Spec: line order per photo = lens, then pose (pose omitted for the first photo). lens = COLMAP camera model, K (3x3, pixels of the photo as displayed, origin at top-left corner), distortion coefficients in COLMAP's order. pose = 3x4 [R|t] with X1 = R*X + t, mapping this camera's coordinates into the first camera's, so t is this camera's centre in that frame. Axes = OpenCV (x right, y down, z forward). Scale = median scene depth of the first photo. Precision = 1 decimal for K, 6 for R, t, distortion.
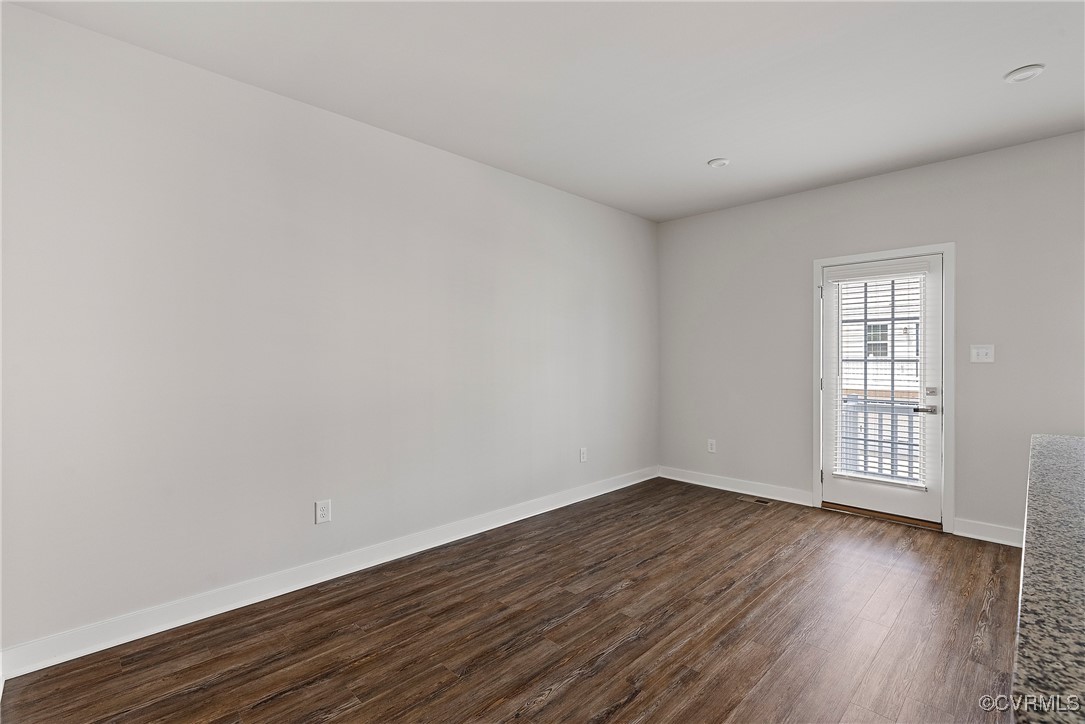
lens RADIAL K [[498.8, 0, 541.9], [0, 498.8, 360.4], [0, 0, 1]] dist [-0.009430, 0.001540]
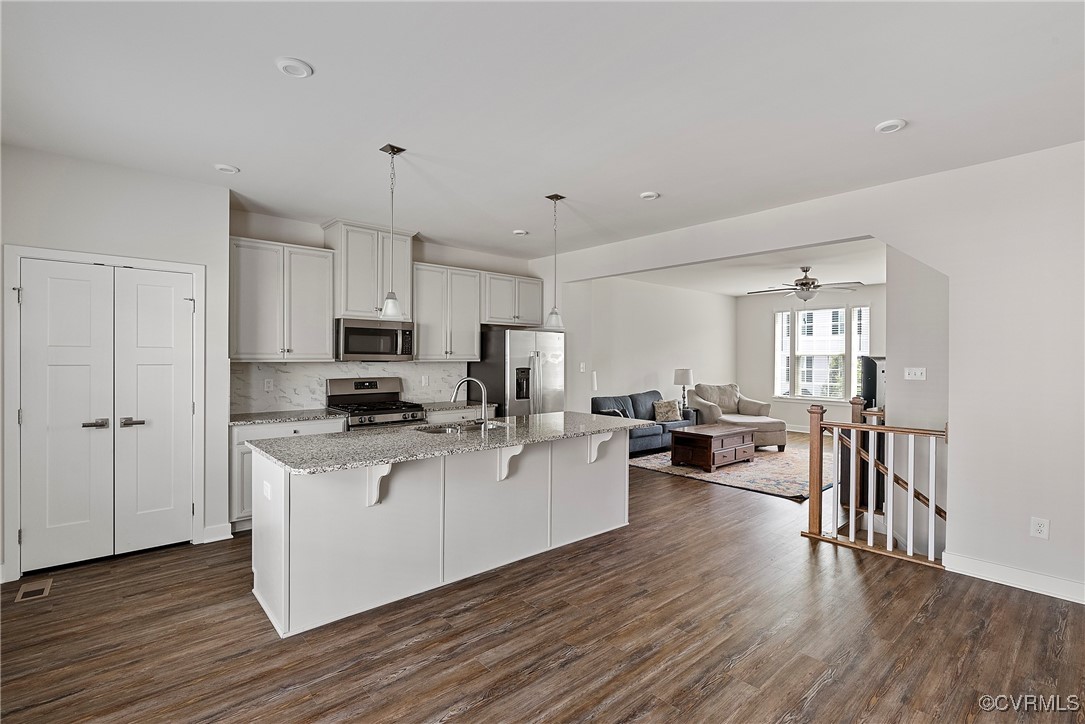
lens RADIAL K [[498.8, 0, 541.9], [0, 498.8, 360.4], [0, 0, 1]] dist [-0.009430, 0.001540]
pose [[-0.998329, -0.003067, 0.057706, 0.358580], [-0.002627, 0.999967, 0.007696, -0.047729], [-0.057728, 0.007531, -0.998304, 1.393646]]
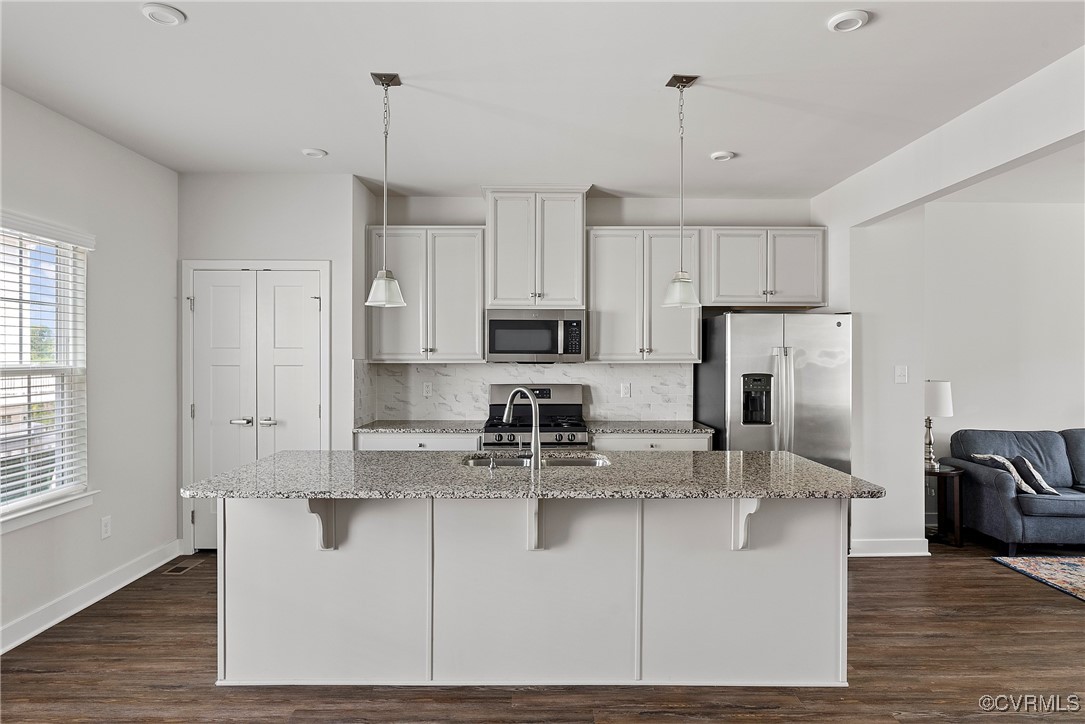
lens RADIAL K [[627.4, 0, 545.3], [0, 627.4, 359.7], [0, 0, 1]] dist [-0.005374, 0.001861]
pose [[-0.719545, -0.001370, 0.694444, -0.074919], [0.001739, 0.999991, 0.003775, -0.044473], [-0.694443, 0.003924, -0.719537, 0.958852]]
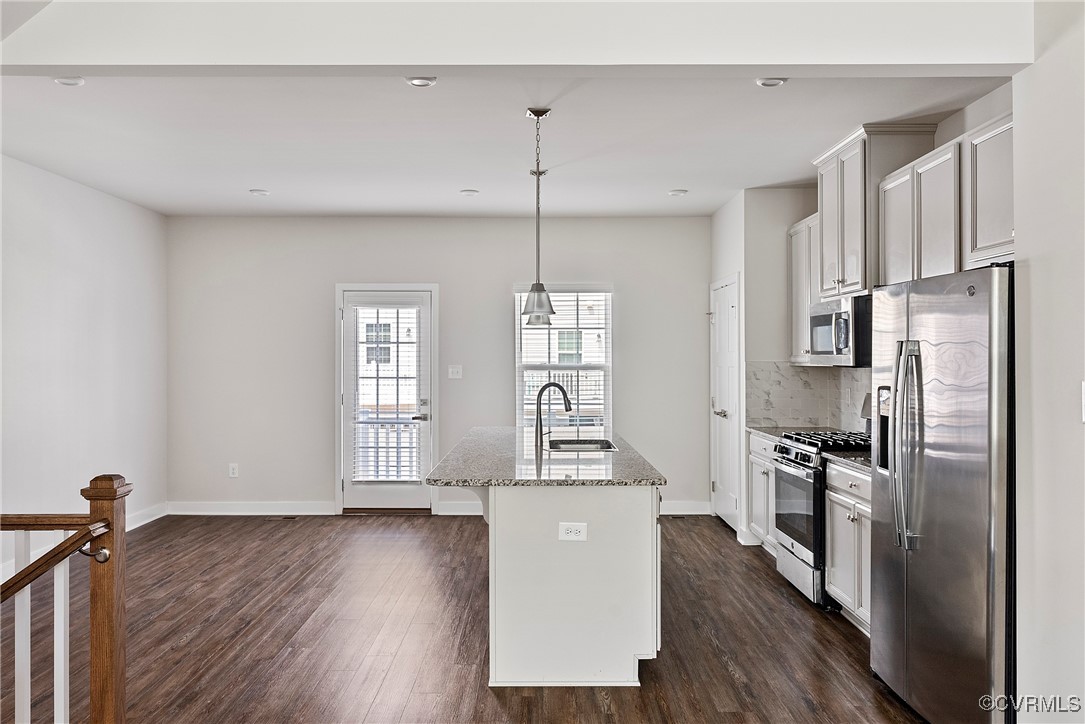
lens RADIAL K [[829.8, 0, 547.0], [0, 829.8, 359.2], [0, 0, 1]] dist [0.014188, -0.000911]
pose [[0.698916, 0.001724, 0.715202, -0.520496], [0.001578, 0.999991, -0.003952, -0.039476], [-0.715202, 0.003891, 0.698907, -0.721524]]
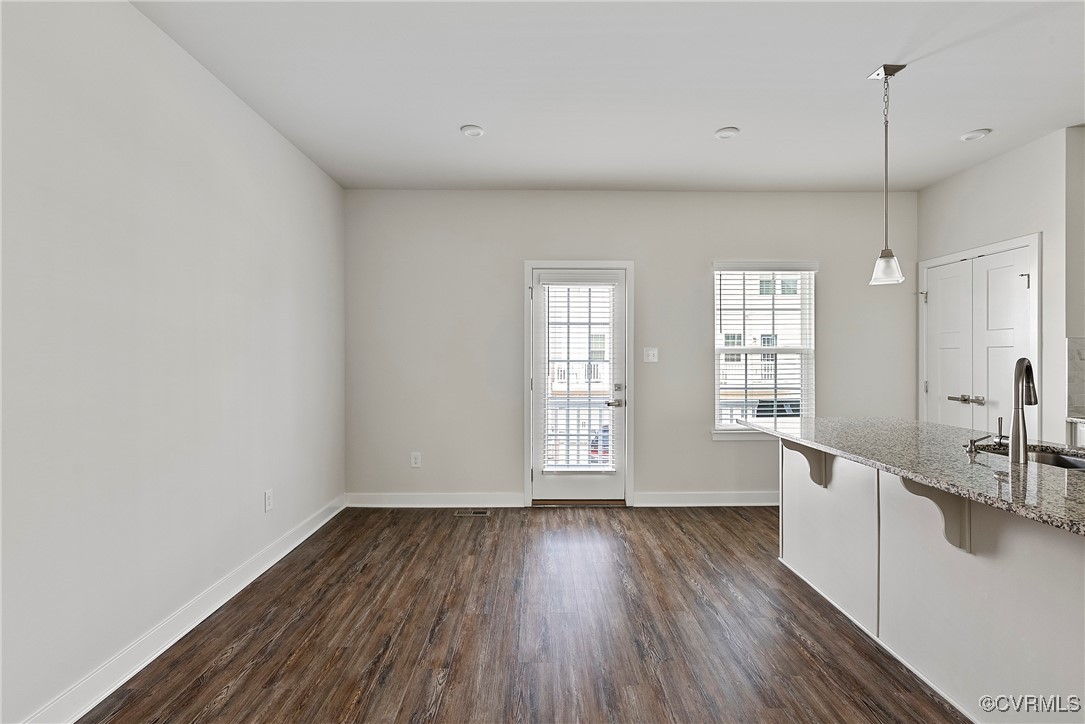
lens RADIAL K [[509.3, 0, 545.2], [0, 509.3, 361.0], [0, 0, 1]] dist [-0.007059, 0.000919]
pose [[0.690772, -0.002890, 0.723066, -0.210375], [0.002577, 0.999996, 0.001535, -0.001427], [-0.723068, 0.000803, 0.690777, 0.329148]]
